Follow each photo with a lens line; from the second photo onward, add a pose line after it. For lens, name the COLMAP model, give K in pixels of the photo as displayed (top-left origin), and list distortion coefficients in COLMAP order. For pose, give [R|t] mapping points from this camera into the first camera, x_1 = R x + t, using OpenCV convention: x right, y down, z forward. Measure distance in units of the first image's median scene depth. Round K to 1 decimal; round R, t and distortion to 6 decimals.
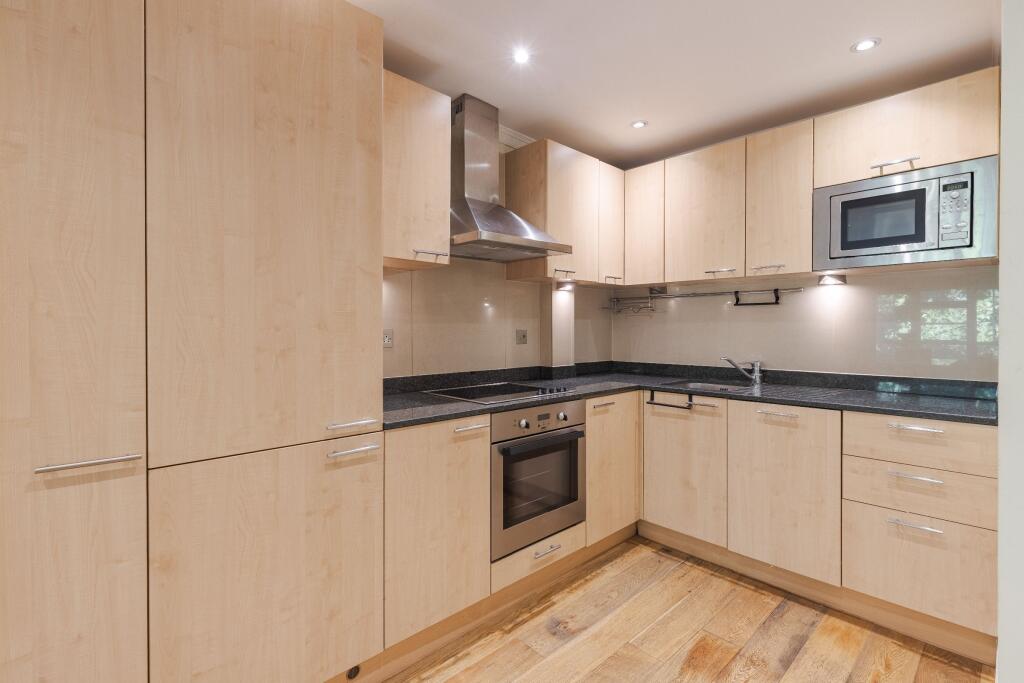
lens RADIAL K [[464.2, 0, 511.0], [0, 464.2, 337.4], [0, 0, 1]] dist [0.003927, 0.000472]
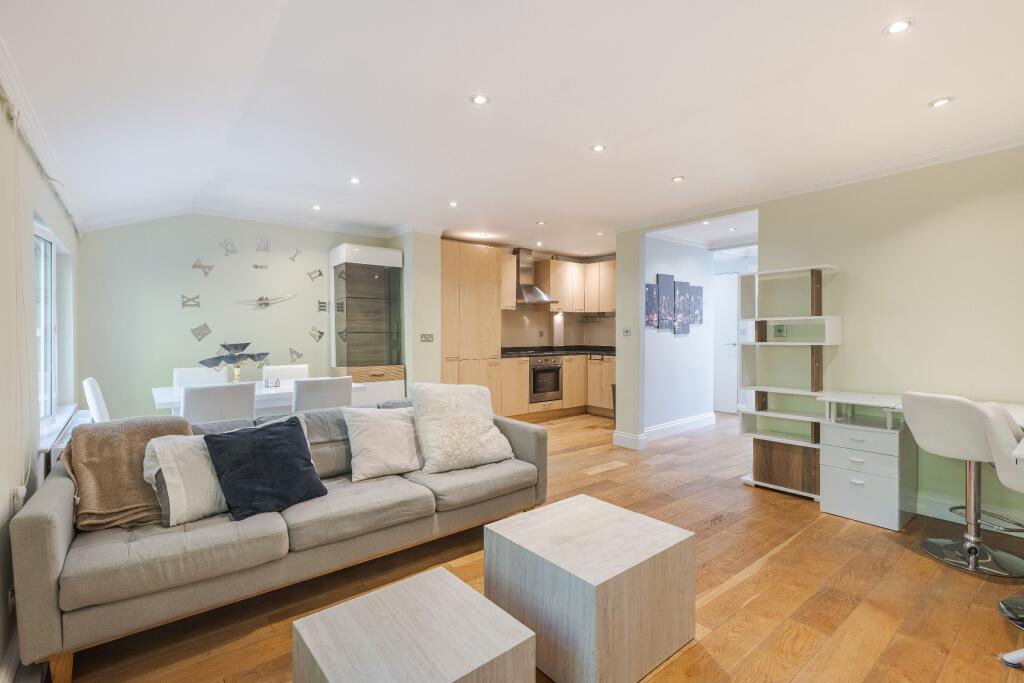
lens RADIAL K [[464.2, 0, 510.6], [0, 464.2, 336.6], [0, 0, 1]] dist [0.003927, 0.000472]
pose [[0.997324, -0.000379, -0.073107, 0.047749], [-0.000103, 0.999978, -0.006594, 0.033158], [0.073108, 0.006584, 0.997302, -1.701552]]
